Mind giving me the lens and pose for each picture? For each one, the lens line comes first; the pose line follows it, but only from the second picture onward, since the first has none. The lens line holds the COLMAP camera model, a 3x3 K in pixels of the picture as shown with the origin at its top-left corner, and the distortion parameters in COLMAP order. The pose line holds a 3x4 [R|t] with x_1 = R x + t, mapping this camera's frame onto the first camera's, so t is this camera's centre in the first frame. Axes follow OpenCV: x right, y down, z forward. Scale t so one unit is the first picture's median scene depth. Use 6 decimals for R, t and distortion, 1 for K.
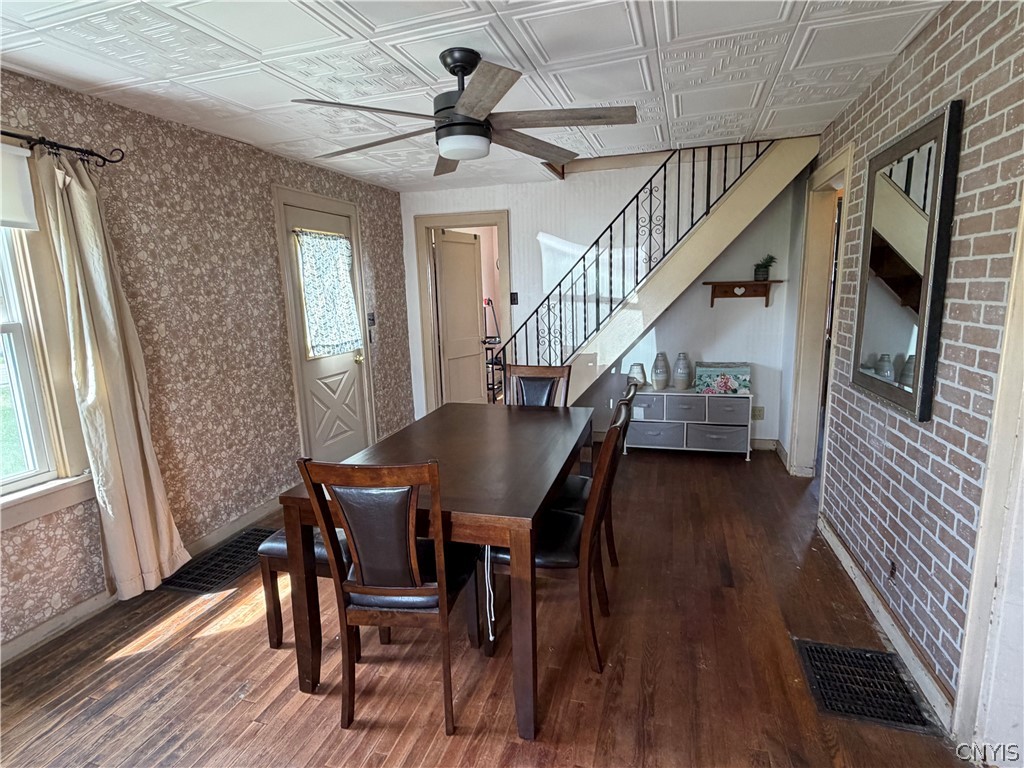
lens RADIAL K [[534.8, 0, 512.0], [0, 534.8, 384.0], [0, 0, 1]] dist [0.001173, 0.000464]
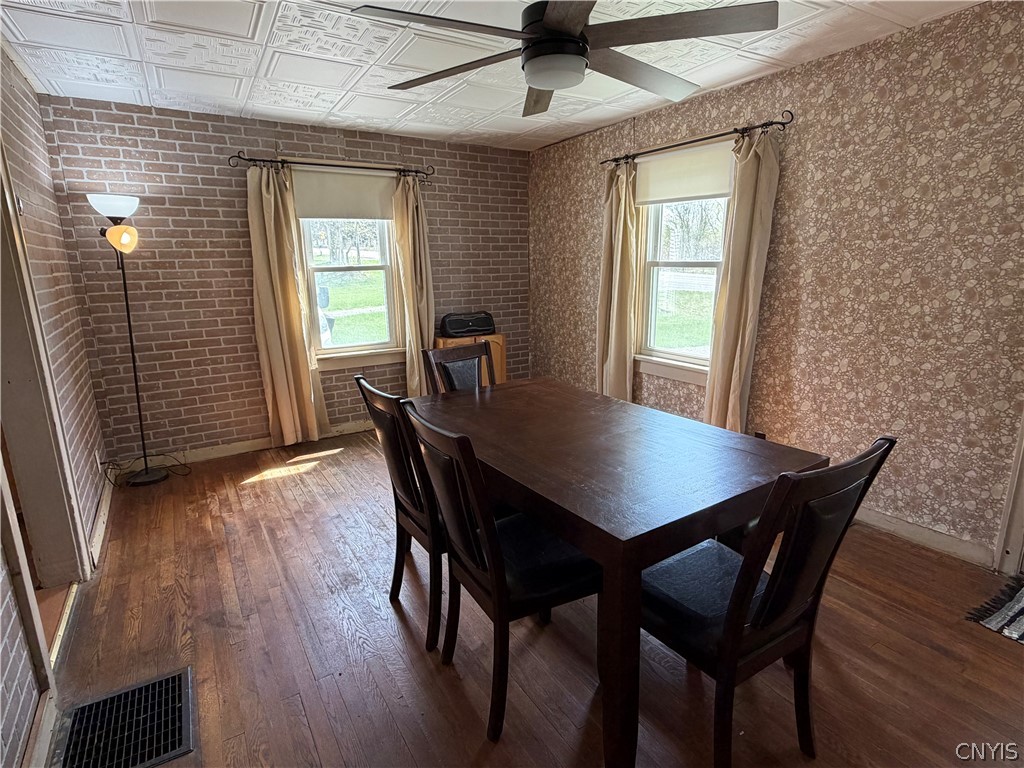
lens RADIAL K [[534.8, 0, 512.0], [0, 534.8, 384.0], [0, 0, 1]] dist [0.001173, 0.000464]
pose [[-0.650517, 0.208688, -0.730259, 0.513468], [-0.100515, 0.929396, 0.355134, -0.212584], [0.752811, 0.304423, -0.583611, 1.218398]]
